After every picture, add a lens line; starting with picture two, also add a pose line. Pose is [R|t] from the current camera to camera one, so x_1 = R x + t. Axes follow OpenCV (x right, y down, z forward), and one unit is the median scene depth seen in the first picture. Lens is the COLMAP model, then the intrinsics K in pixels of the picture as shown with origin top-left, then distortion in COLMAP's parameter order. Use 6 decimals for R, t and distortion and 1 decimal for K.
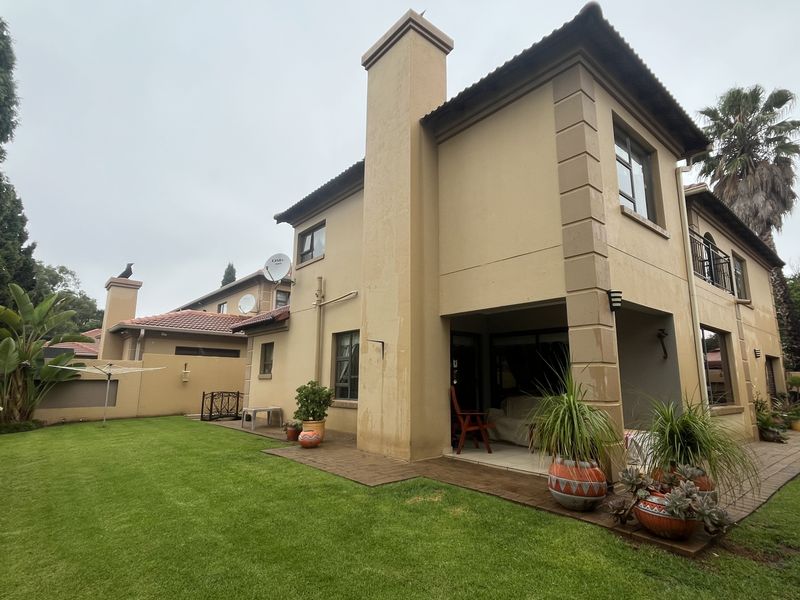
lens RADIAL K [[429.8, 0, 395.6], [0, 429.8, 300.7], [0, 0, 1]] dist [-0.005414, 0.000361]
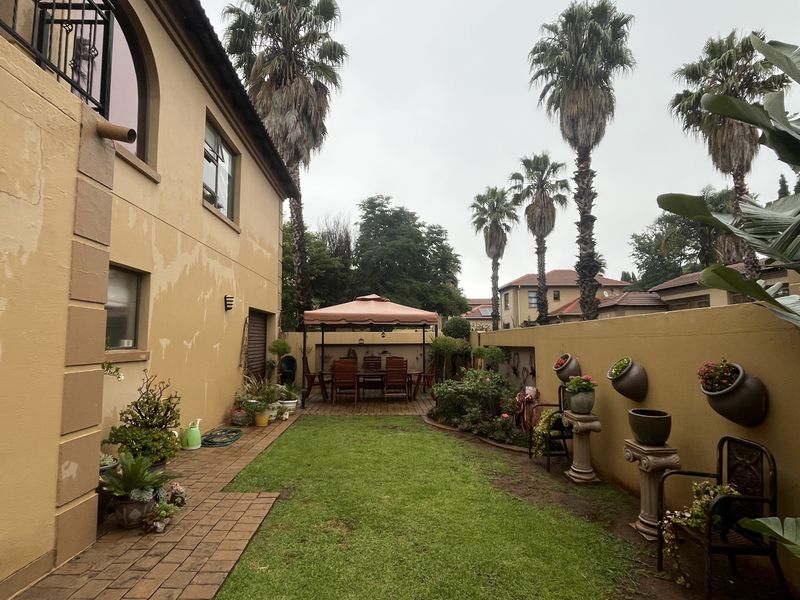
lens RADIAL K [[429.8, 0, 395.6], [0, 429.8, 300.7], [0, 0, 1]] dist [-0.005414, 0.000361]
pose [[0.612547, 0.057368, 0.788349, 0.839633], [-0.134331, 0.990410, 0.032303, 0.113321], [-0.778936, -0.125687, 0.614379, 0.736617]]
